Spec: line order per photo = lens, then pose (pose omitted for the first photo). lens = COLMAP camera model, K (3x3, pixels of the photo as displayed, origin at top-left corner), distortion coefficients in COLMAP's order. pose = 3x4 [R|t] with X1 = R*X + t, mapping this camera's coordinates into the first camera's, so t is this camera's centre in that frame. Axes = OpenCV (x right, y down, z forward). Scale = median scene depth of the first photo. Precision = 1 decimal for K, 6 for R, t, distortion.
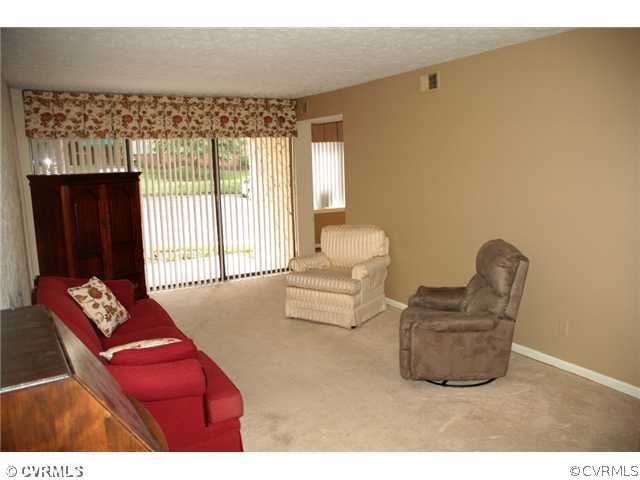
lens RADIAL K [[513.1, 0, 320.0], [0, 513.1, 240.0], [0, 0, 1]] dist [-0.164873, 0.252564]
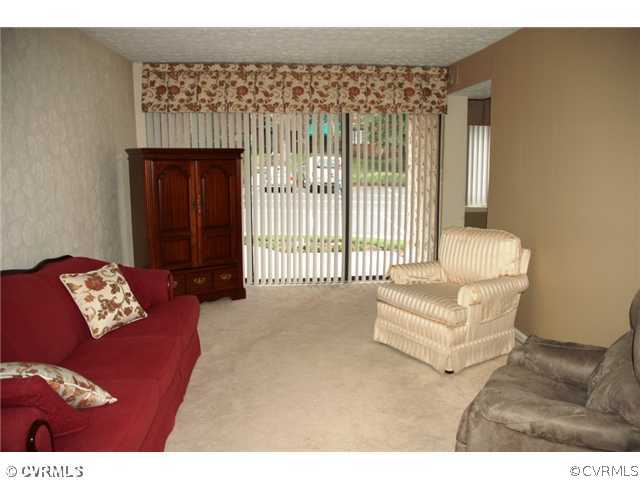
lens RADIAL K [[513.1, 0, 320.0], [0, 513.1, 240.0], [0, 0, 1]] dist [-0.164873, 0.252564]
pose [[0.910143, 0.089173, -0.404583, 0.133599], [-0.084263, 0.995993, 0.029966, -0.013386], [0.405634, 0.006818, 0.914010, 0.228413]]
